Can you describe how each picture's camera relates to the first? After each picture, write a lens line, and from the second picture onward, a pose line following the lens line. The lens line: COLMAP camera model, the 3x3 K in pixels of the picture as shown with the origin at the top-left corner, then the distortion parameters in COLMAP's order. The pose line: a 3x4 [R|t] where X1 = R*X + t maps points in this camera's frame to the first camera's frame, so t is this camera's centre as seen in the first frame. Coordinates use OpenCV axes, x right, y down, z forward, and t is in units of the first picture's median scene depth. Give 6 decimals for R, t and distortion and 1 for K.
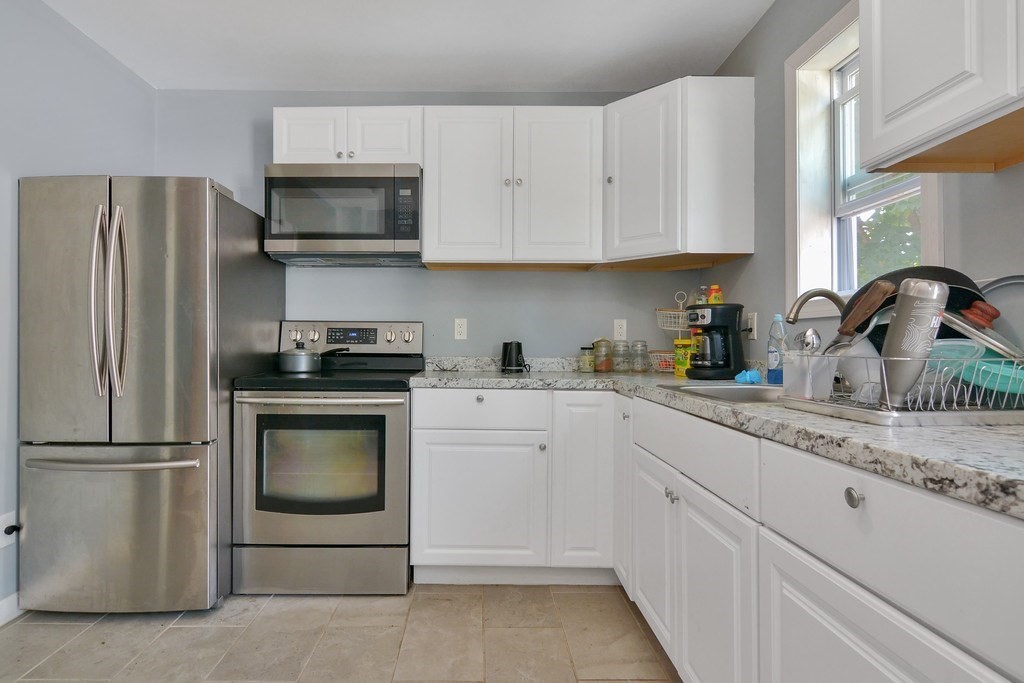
lens RADIAL K [[553.1, 0, 456.0], [0, 553.1, 342.0], [0, 0, 1]] dist [0.002657, 0.000120]
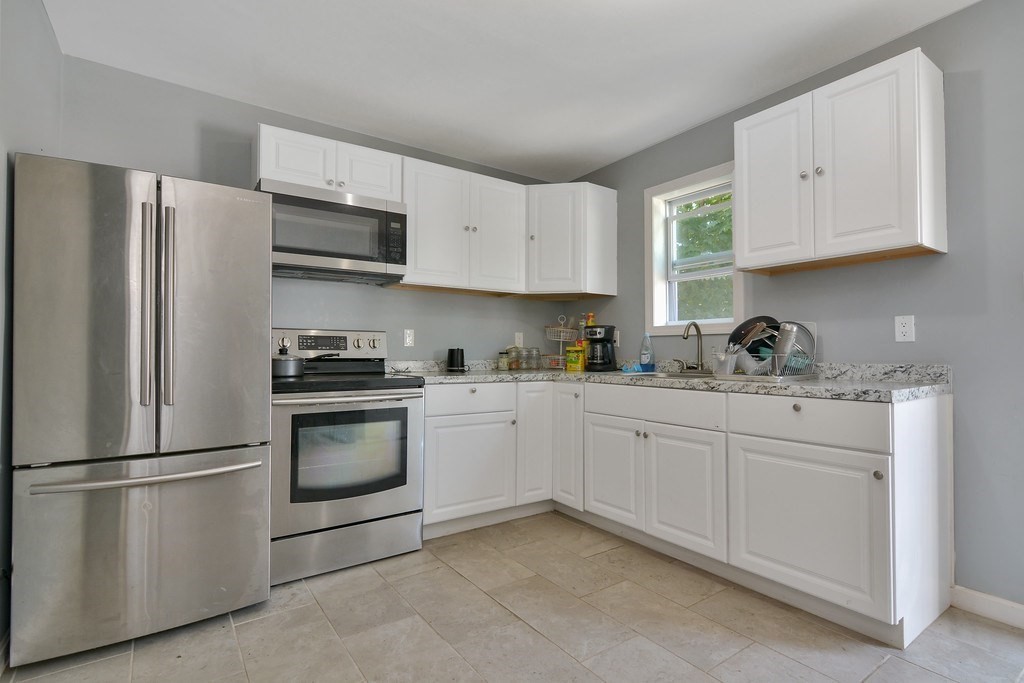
lens RADIAL K [[502.3, 0, 510.8], [0, 502.3, 346.3], [0, 0, 1]] dist [0.001506, -0.001081]
pose [[0.816206, 0.003720, 0.577749, -0.533458], [-0.000696, 0.999985, -0.005455, 0.001365], [-0.577760, 0.004051, 0.816196, -0.047648]]
